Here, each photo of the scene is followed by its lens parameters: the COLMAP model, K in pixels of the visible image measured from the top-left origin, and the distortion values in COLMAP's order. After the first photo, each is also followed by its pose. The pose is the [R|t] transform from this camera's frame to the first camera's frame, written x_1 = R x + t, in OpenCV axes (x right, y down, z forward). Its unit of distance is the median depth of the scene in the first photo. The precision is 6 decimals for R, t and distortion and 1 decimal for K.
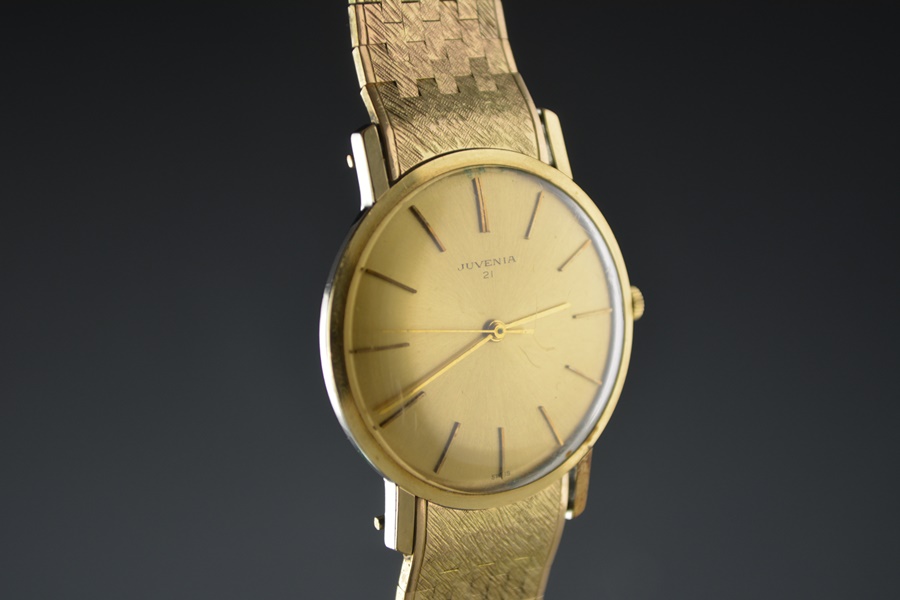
lens RADIAL K [[2141.3, 0, 450.0], [0, 2141.3, 300.0], [0, 0, 1]] dist [0.067145, 0.128420]
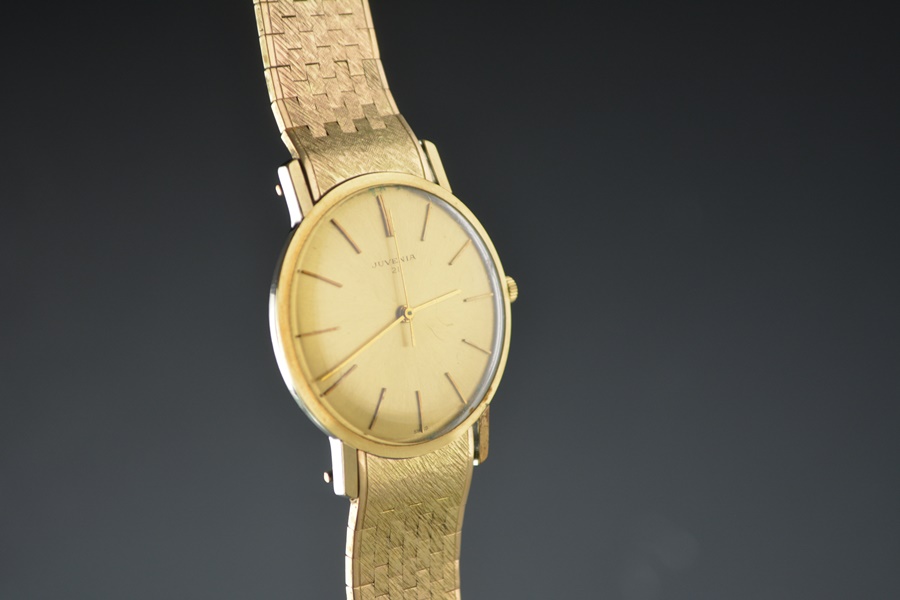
lens RADIAL K [[2141.3, 0, 450.0], [0, 2141.3, 300.0], [0, 0, 1]] dist [0.067145, 0.128420]
pose [[0.990947, -0.096512, 0.093325, -0.069474], [0.103628, 0.991810, -0.074661, 0.102568], [-0.085355, 0.083656, 0.992832, -0.254141]]
